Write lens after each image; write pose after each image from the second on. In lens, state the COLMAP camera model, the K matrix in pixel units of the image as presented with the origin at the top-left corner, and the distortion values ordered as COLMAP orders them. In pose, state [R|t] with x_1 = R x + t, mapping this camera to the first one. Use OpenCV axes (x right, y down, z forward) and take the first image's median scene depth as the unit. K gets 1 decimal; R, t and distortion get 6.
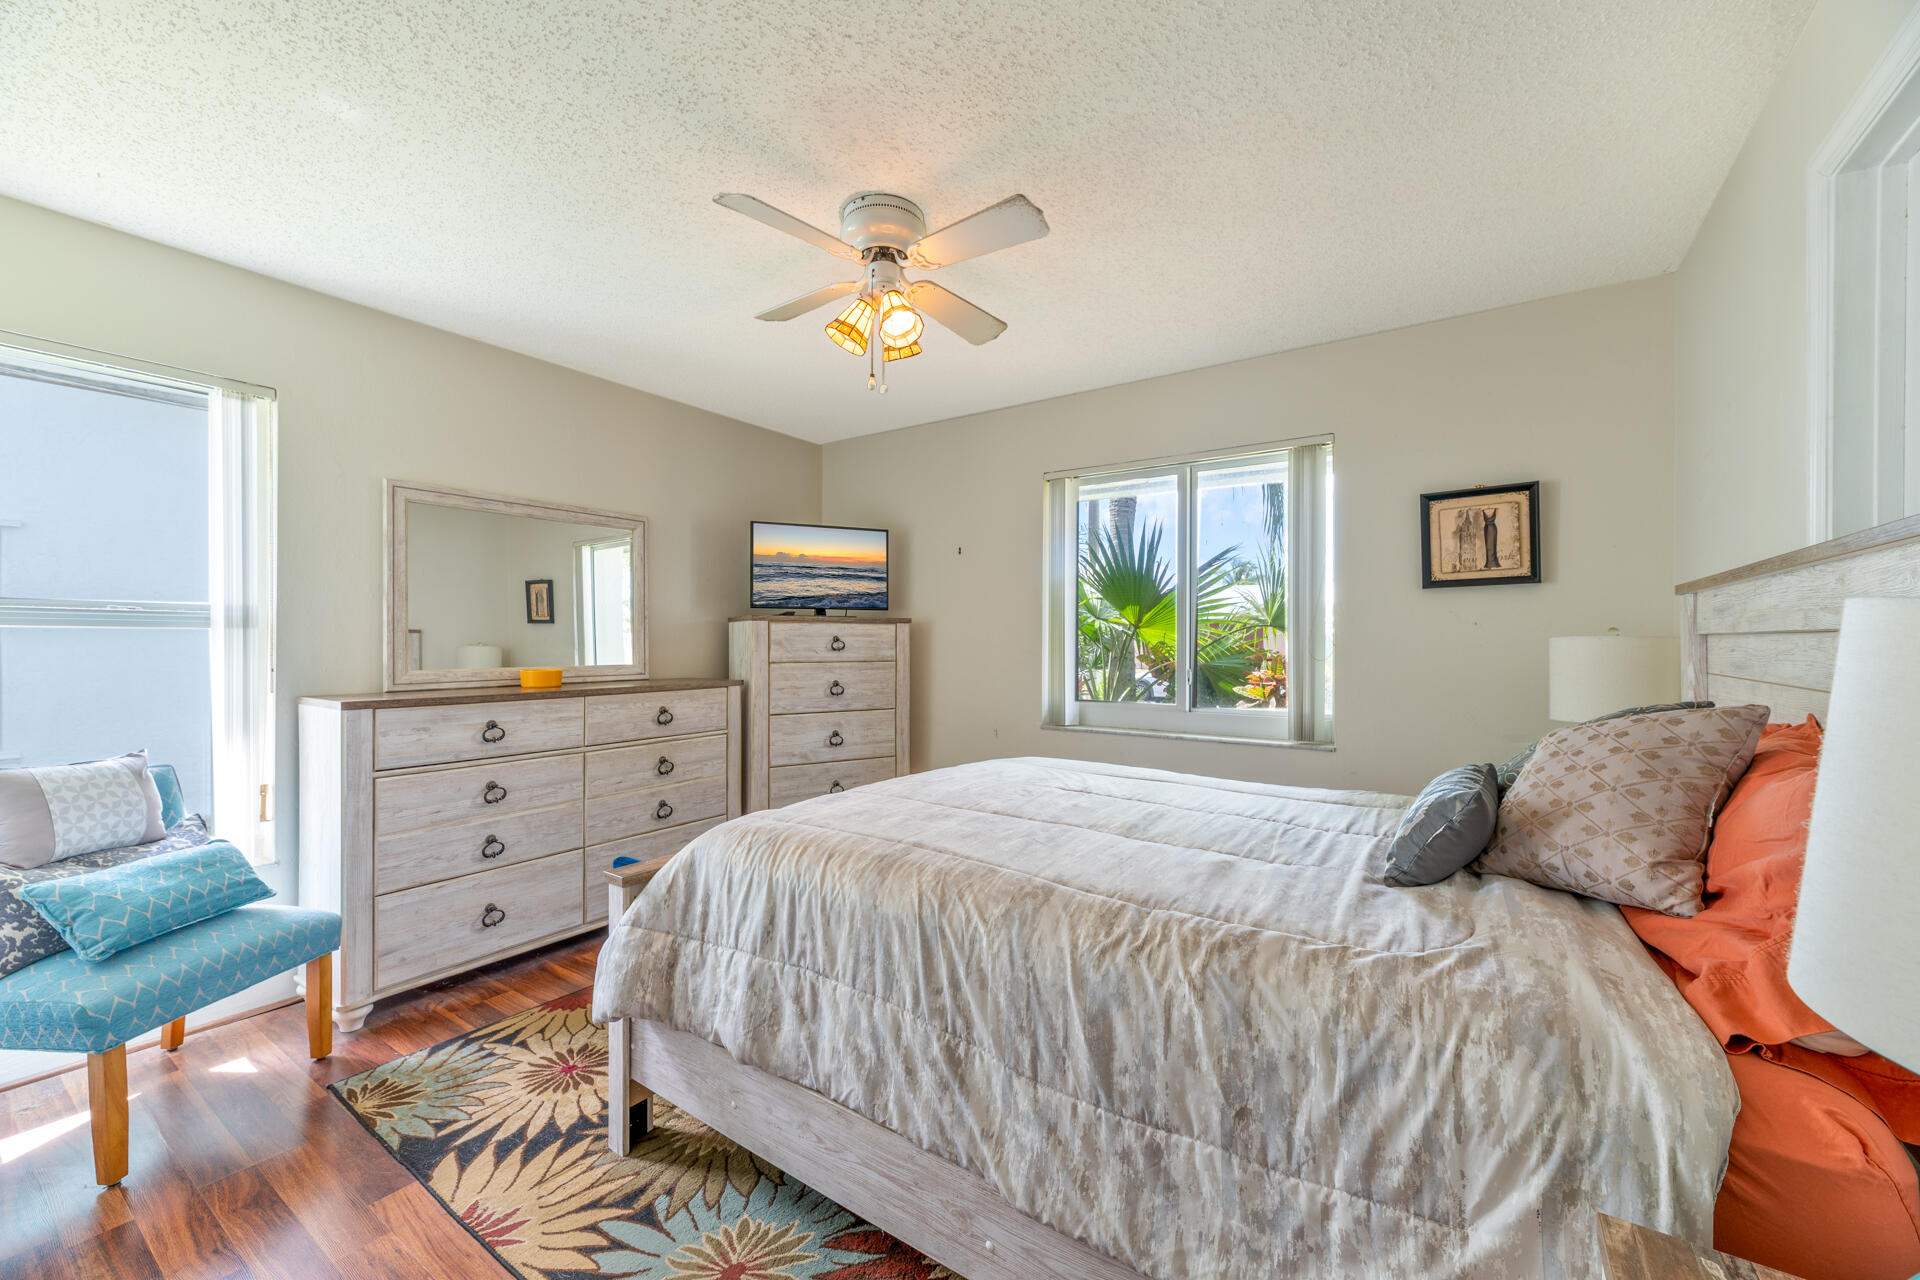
lens RADIAL K [[768.2, 0, 960.0], [0, 768.2, 640.0], [0, 0, 1]] dist [-0.000494, 0.000032]
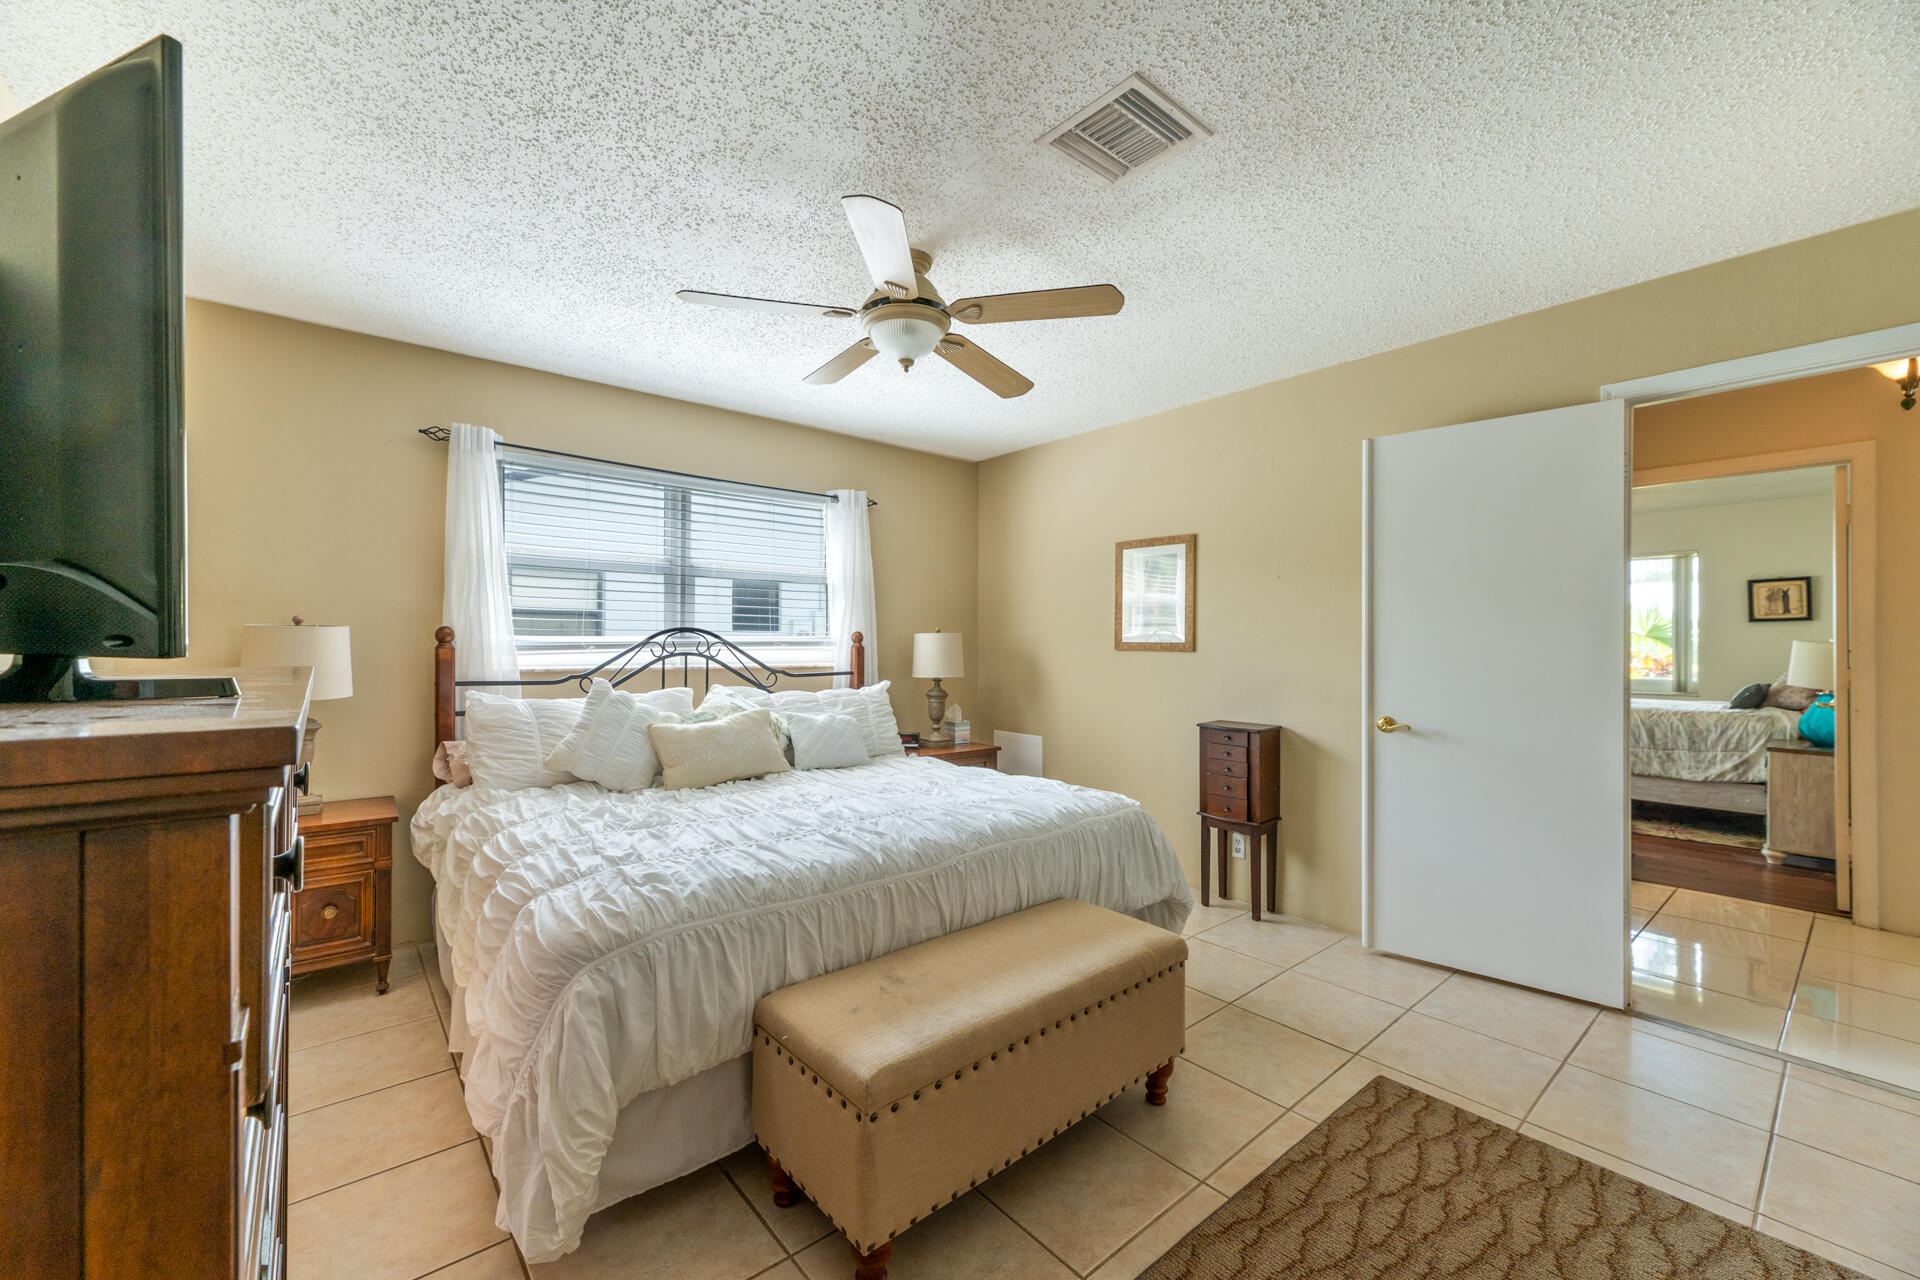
lens RADIAL K [[768.2, 0, 960.0], [0, 768.2, 640.0], [0, 0, 1]] dist [-0.000494, 0.000032]
pose [[0.962263, 0.004607, -0.272082, -2.346915], [-0.005652, 0.999979, -0.003058, 0.010733], [0.272062, 0.004481, 0.962269, -4.170157]]
